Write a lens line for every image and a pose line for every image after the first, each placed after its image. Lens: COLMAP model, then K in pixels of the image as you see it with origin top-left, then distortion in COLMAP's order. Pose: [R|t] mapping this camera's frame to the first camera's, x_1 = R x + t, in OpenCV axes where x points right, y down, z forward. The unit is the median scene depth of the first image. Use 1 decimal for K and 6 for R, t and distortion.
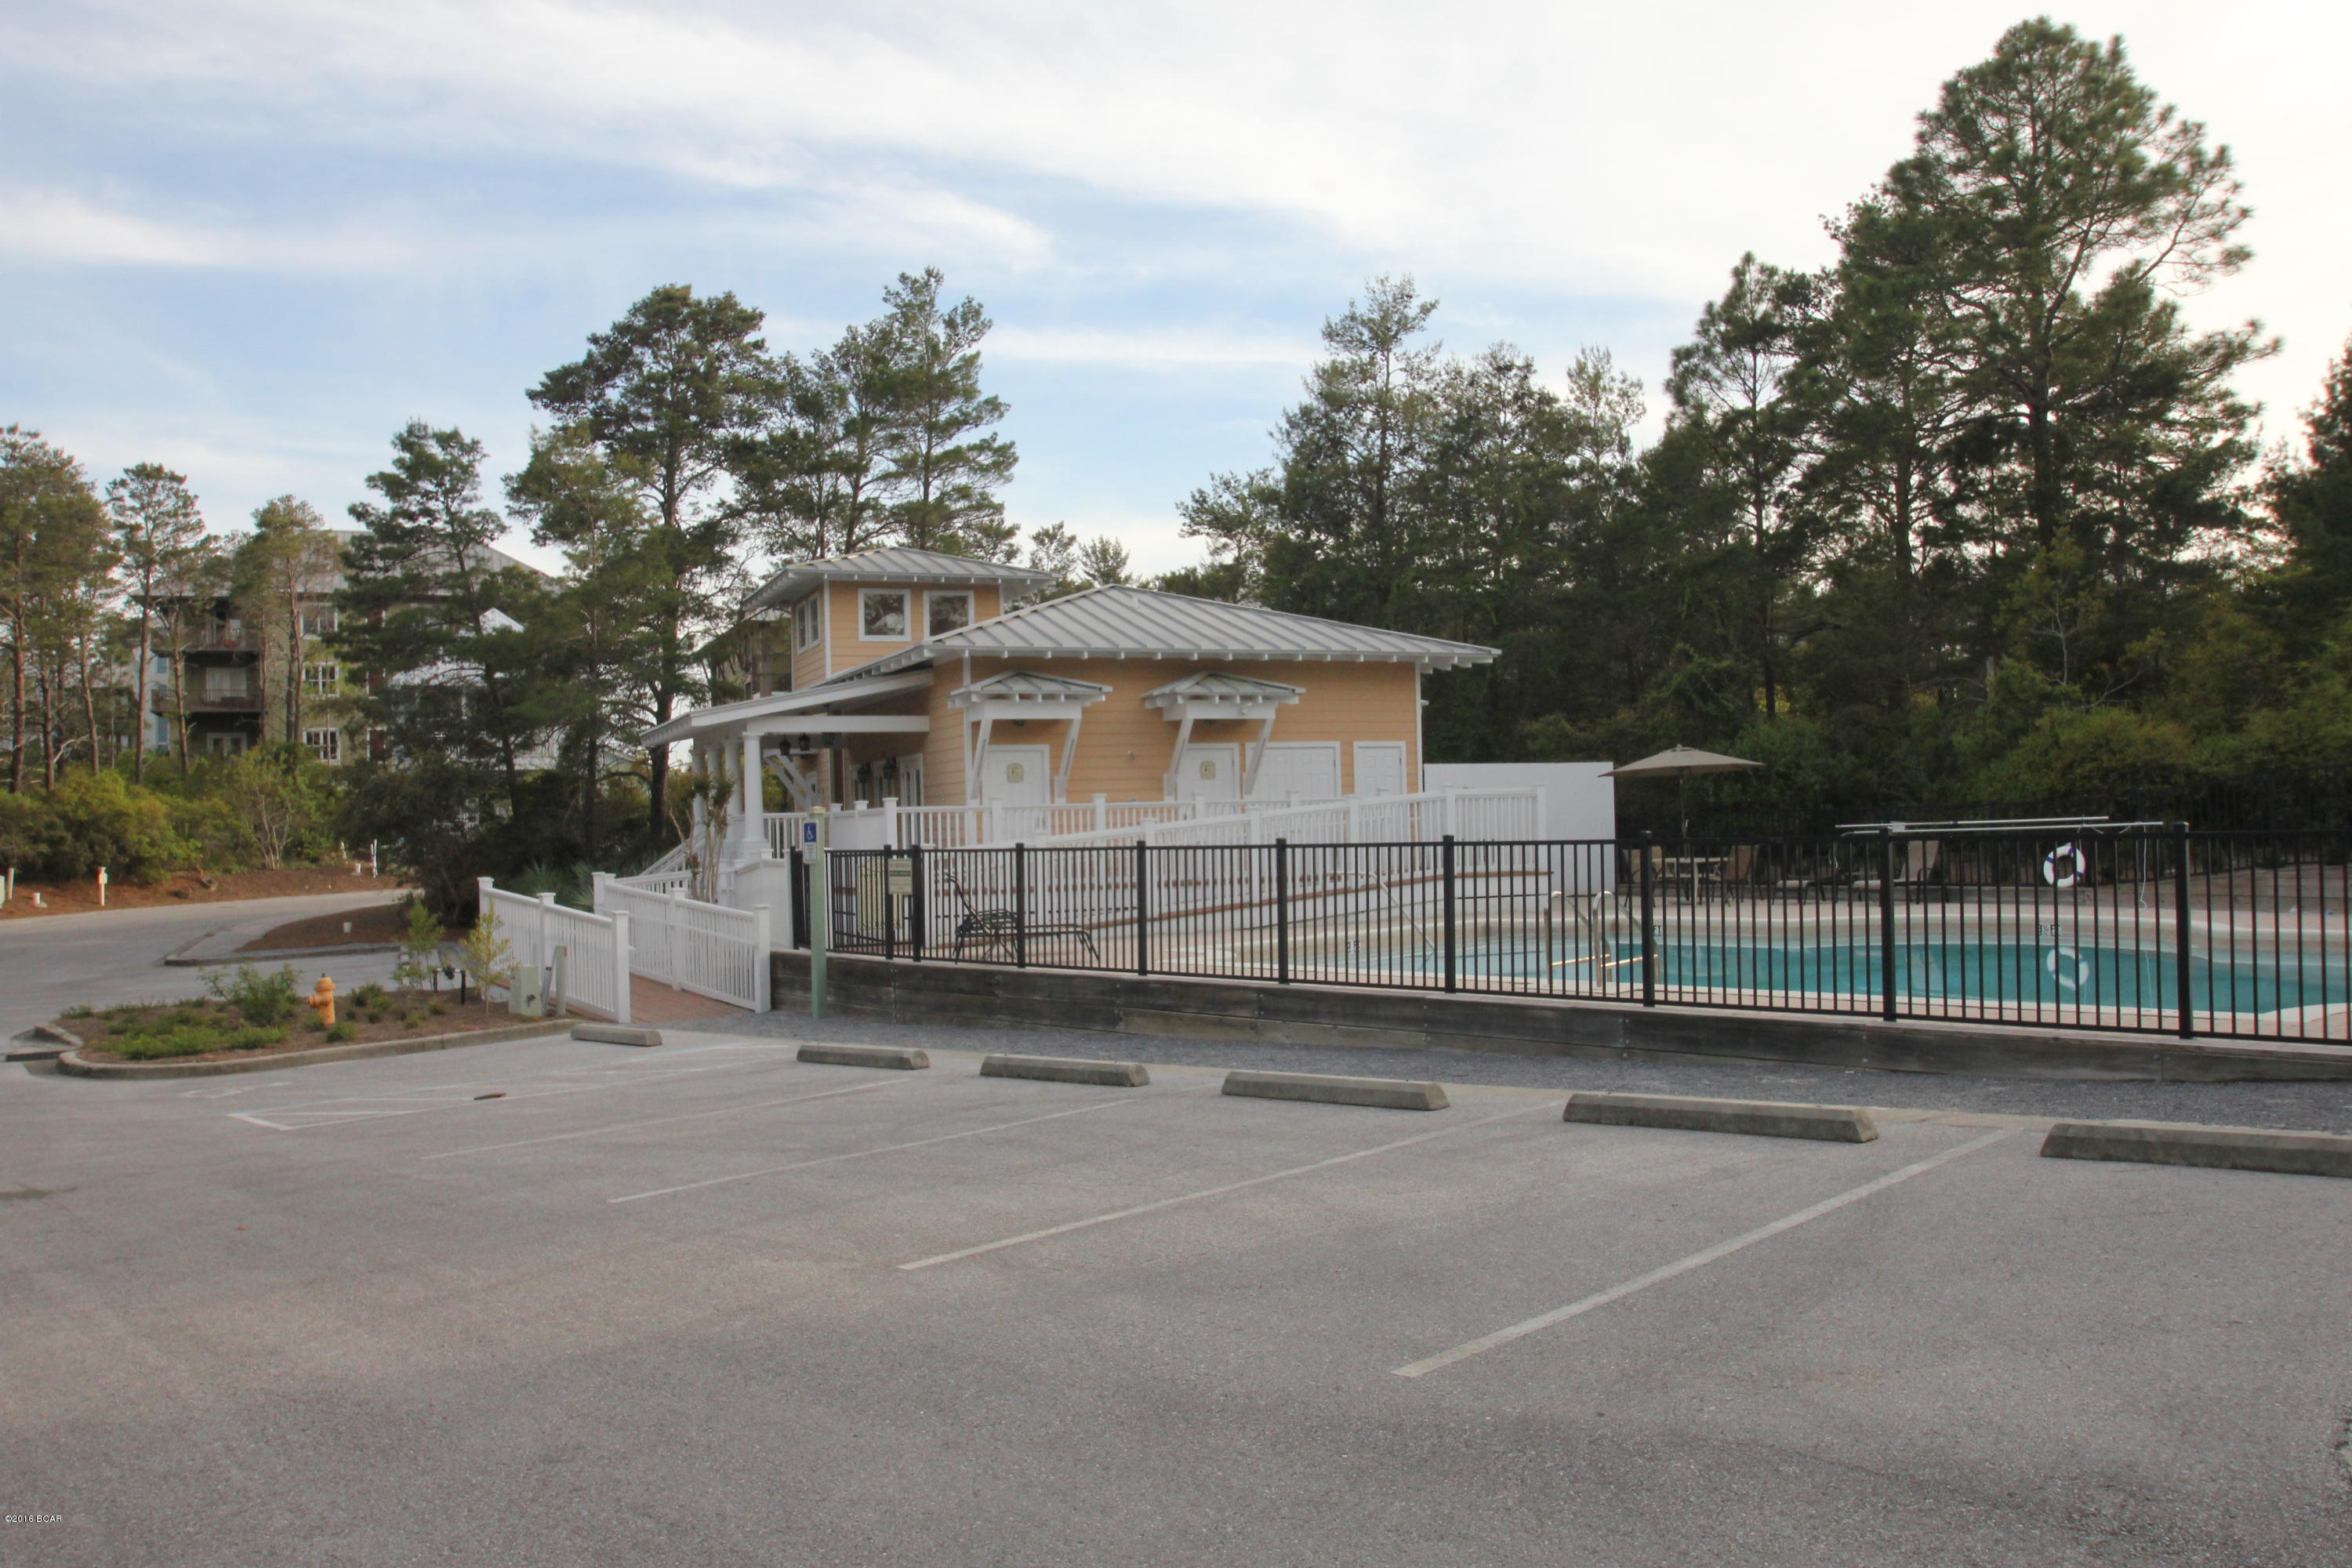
lens RADIAL K [[1783.2, 0, 1176.0], [0, 1783.2, 784.0], [0, 0, 1]] dist [-0.000119, -0.005492]
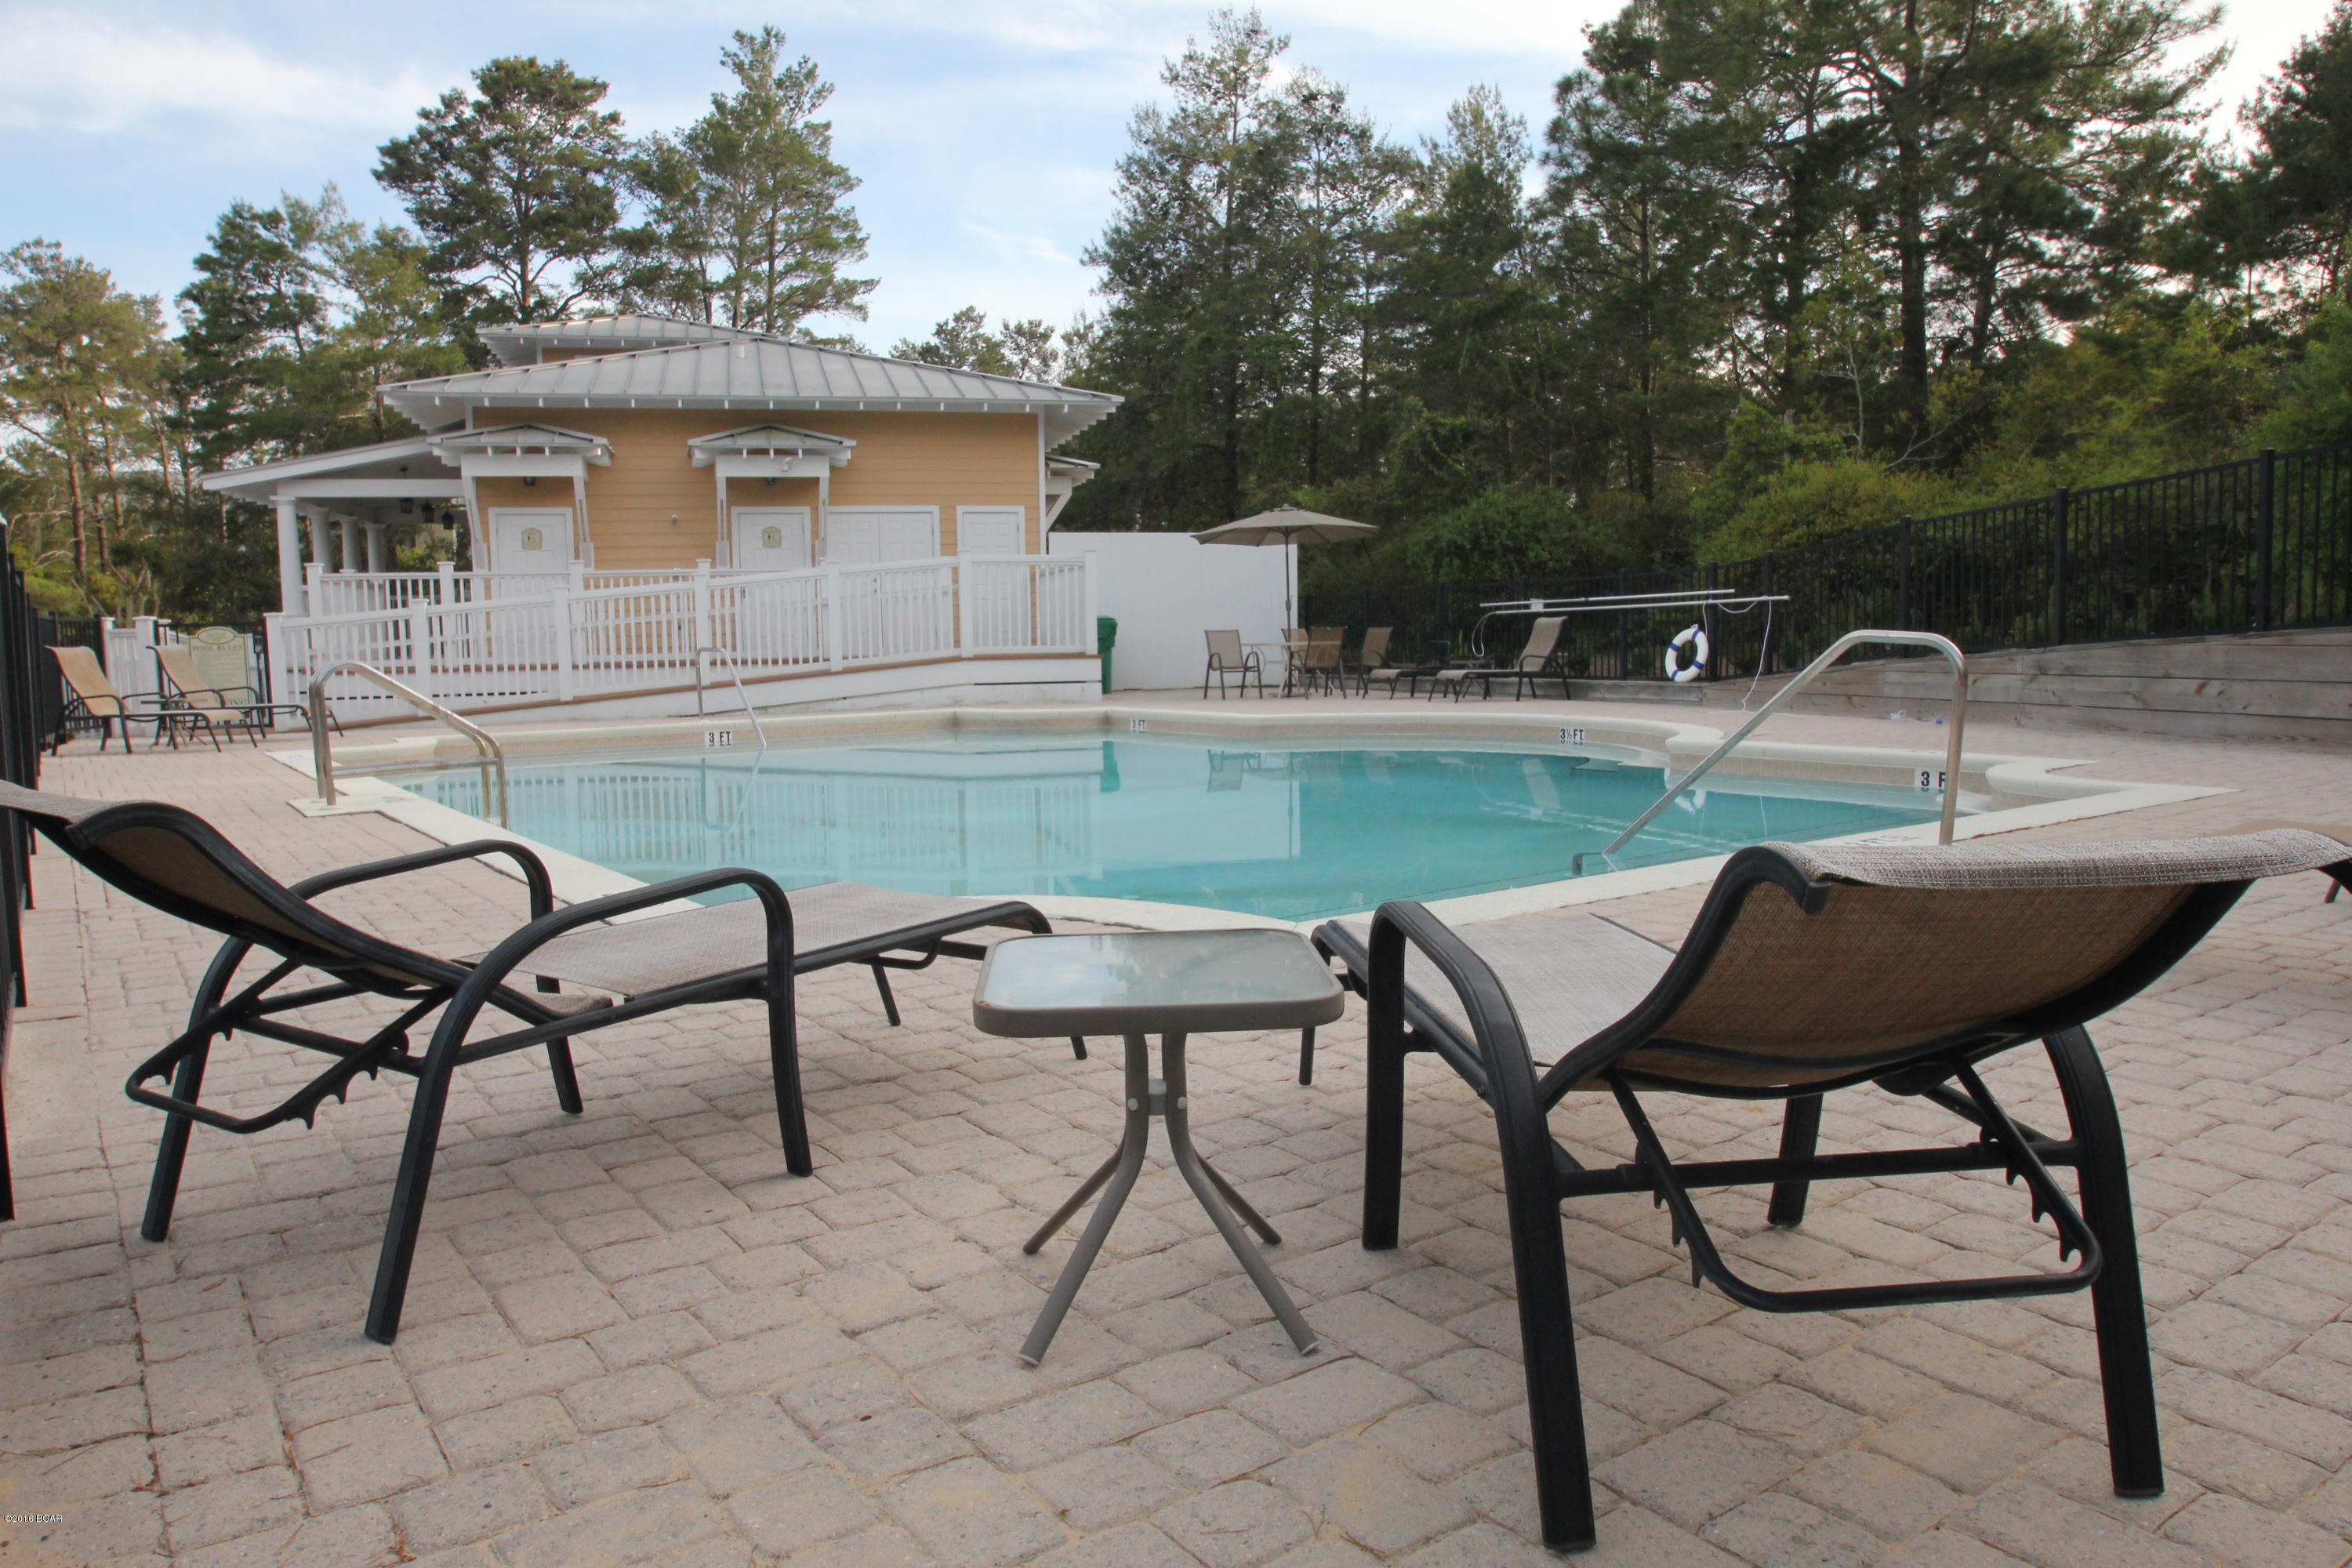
lens RADIAL K [[1538.1, 0, 1176.0], [0, 1538.1, 784.0], [0, 0, 1]] dist [-0.007254, 0.001652]
pose [[0.989422, 0.022394, -0.143328, 0.317128], [-0.003992, 0.991842, 0.127408, 0.015023], [0.145012, -0.125488, 0.981440, 0.253692]]
